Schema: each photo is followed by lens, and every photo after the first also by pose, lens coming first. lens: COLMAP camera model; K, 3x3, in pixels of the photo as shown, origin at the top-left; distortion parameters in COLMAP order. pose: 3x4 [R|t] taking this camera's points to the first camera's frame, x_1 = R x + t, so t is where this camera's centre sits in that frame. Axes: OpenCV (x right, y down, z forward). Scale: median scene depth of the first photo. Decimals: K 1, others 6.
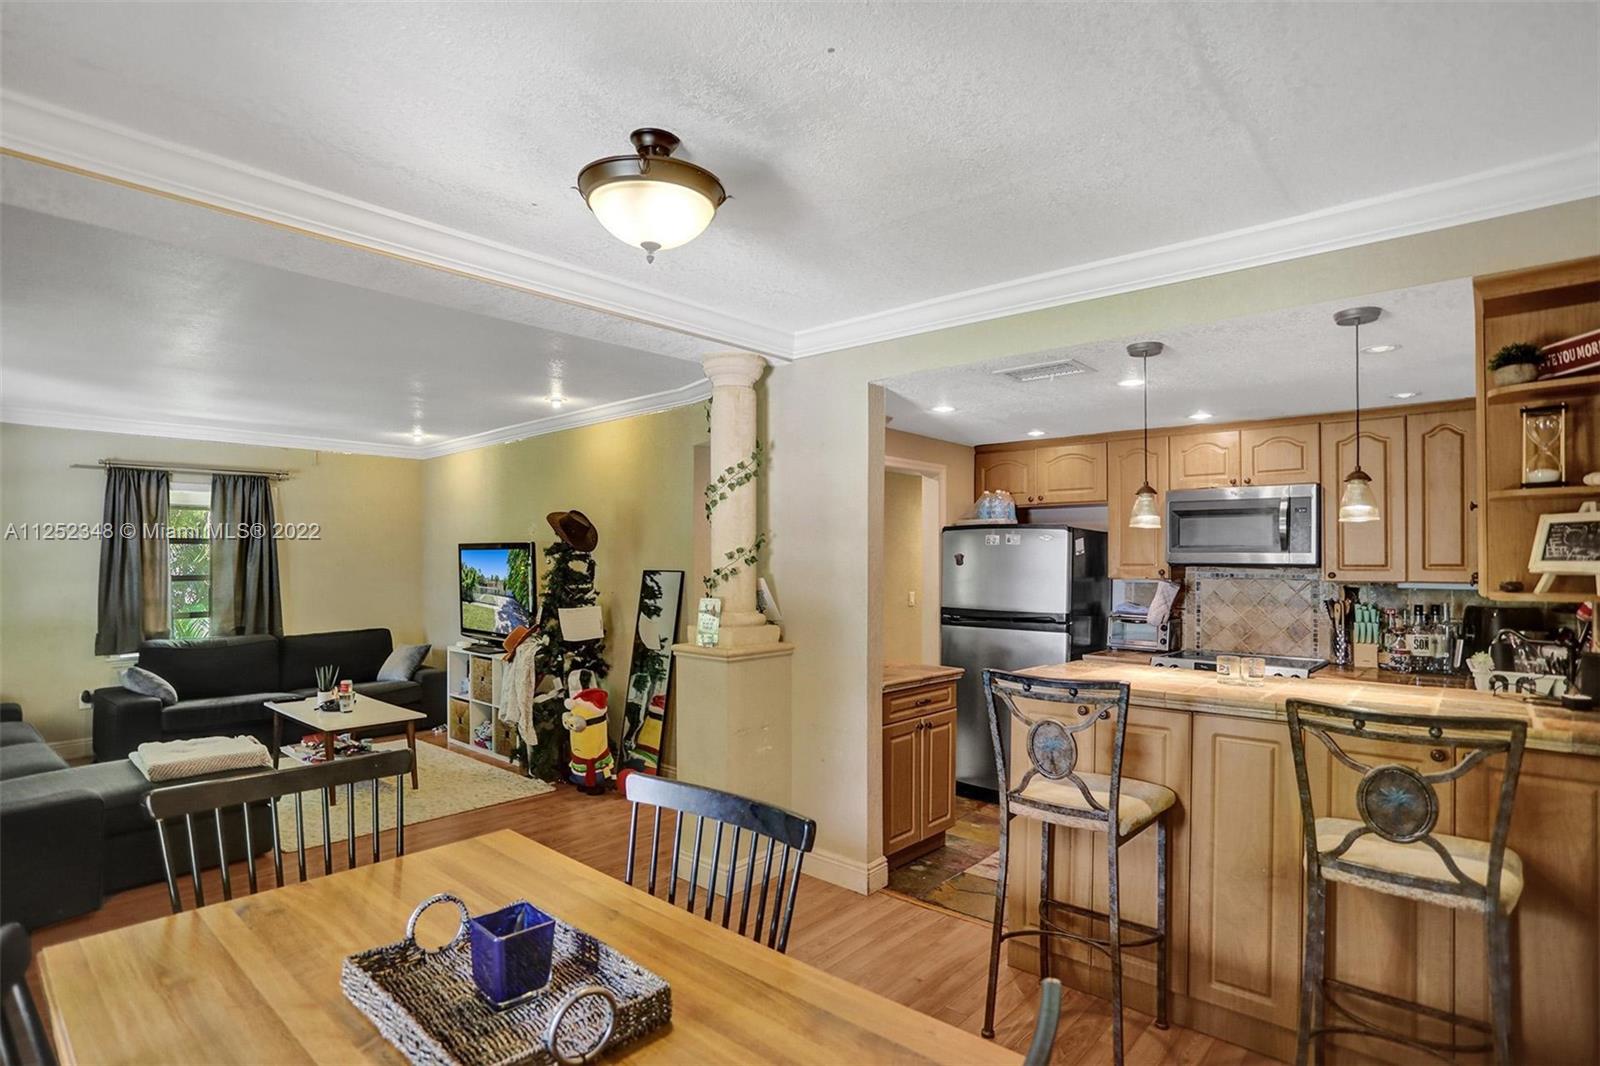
lens RADIAL K [[799.7, 0, 809.0], [0, 799.7, 553.9], [0, 0, 1]] dist [-0.054302, 0.023959]
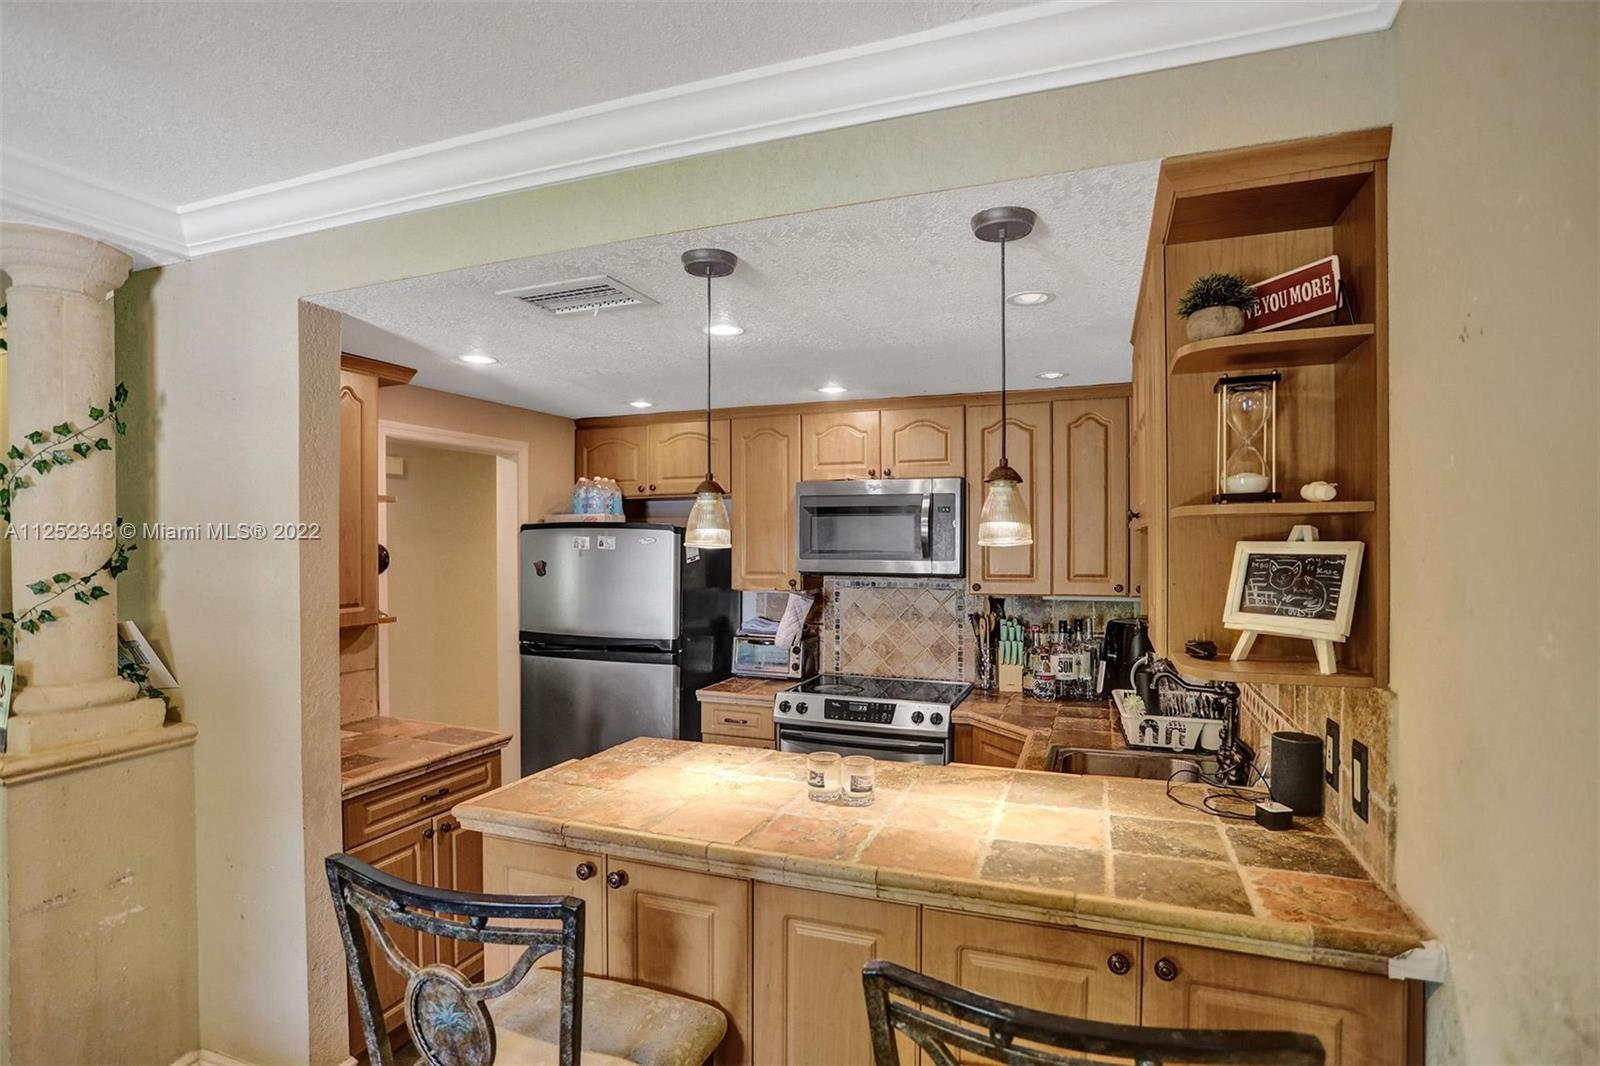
lens RADIAL K [[799.7, 0, 797.2], [0, 799.7, 552.2], [0, 0, 1]] dist [-0.054302, 0.023959]
pose [[0.936893, -0.010080, 0.349470, 0.201108], [0.002190, 0.999734, 0.022964, -0.032723], [-0.349609, -0.020749, 0.936666, 0.284838]]
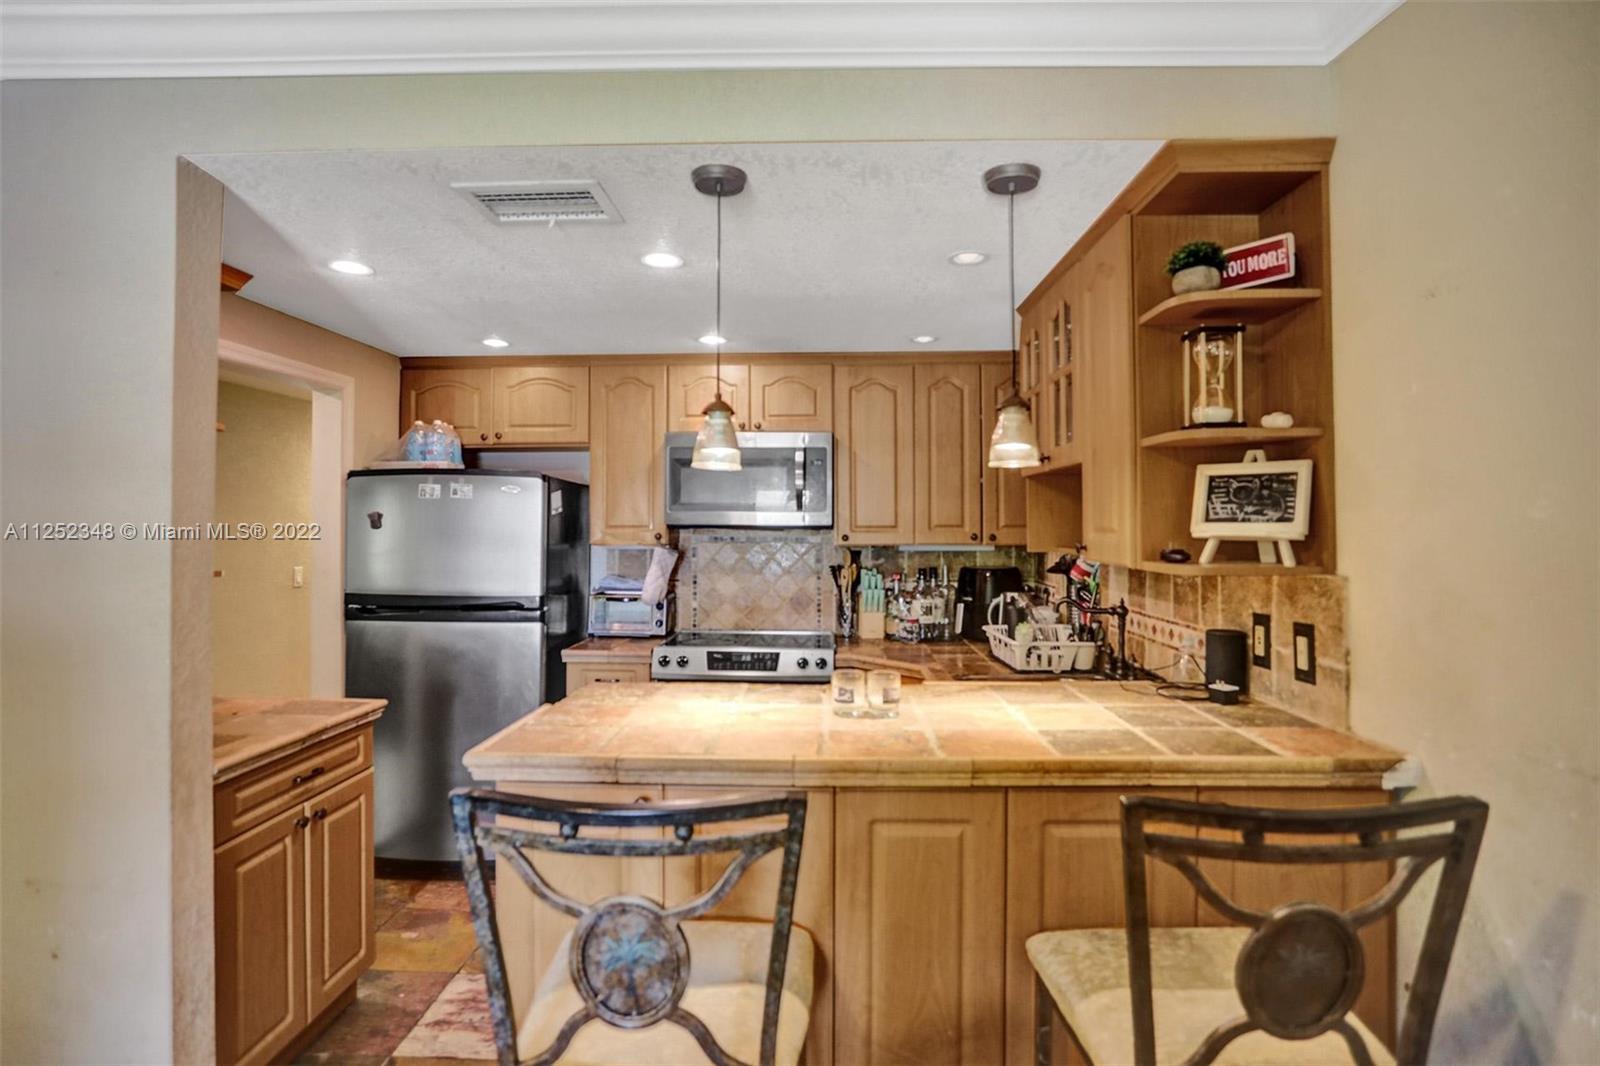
lens RADIAL K [[799.7, 0, 802.1], [0, 799.7, 514.3], [0, 0, 1]] dist [-0.054302, 0.023959]
pose [[0.773127, 0.002394, 0.634247, 0.062922], [-0.003029, 0.999995, -0.000082, 0.001010], [-0.634244, -0.001858, 0.773130, 0.360142]]
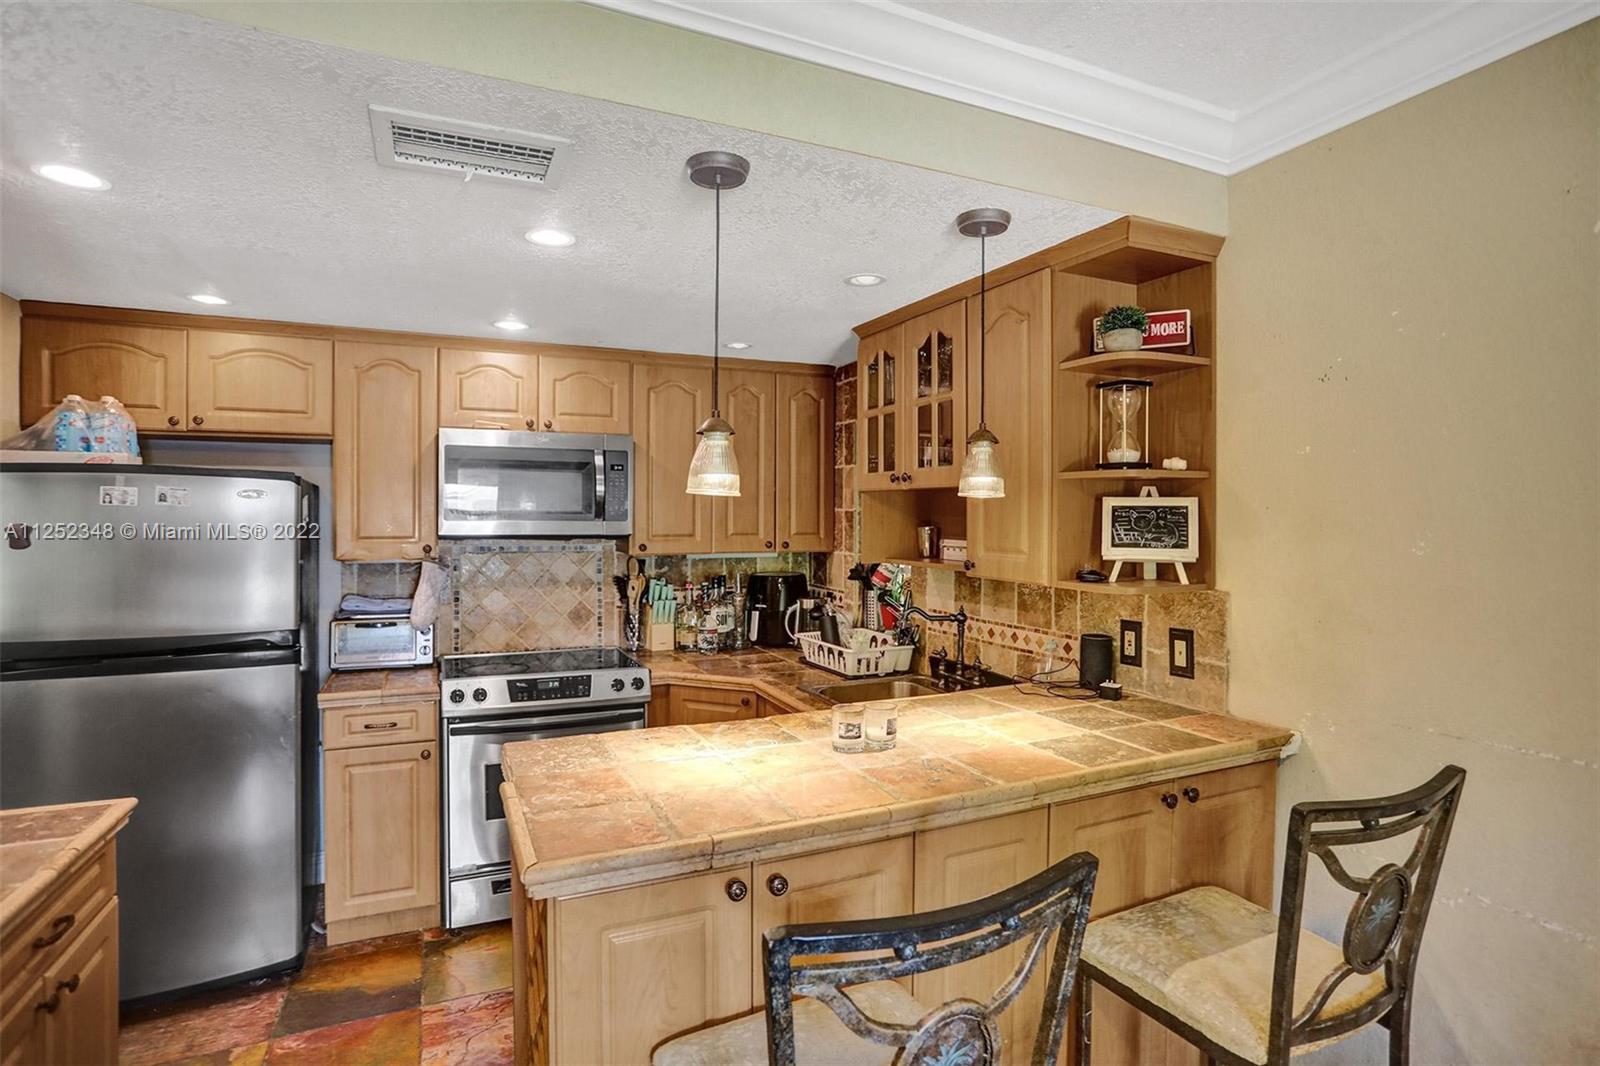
lens RADIAL K [[799.7, 0, 795.3], [0, 799.7, 524.8], [0, 0, 1]] dist [-0.054302, 0.023959]
pose [[0.414667, -0.016283, 0.909827, -0.041943], [-0.011085, 0.999675, 0.022943, -0.019798], [-0.909906, -0.019600, 0.414352, 0.538553]]
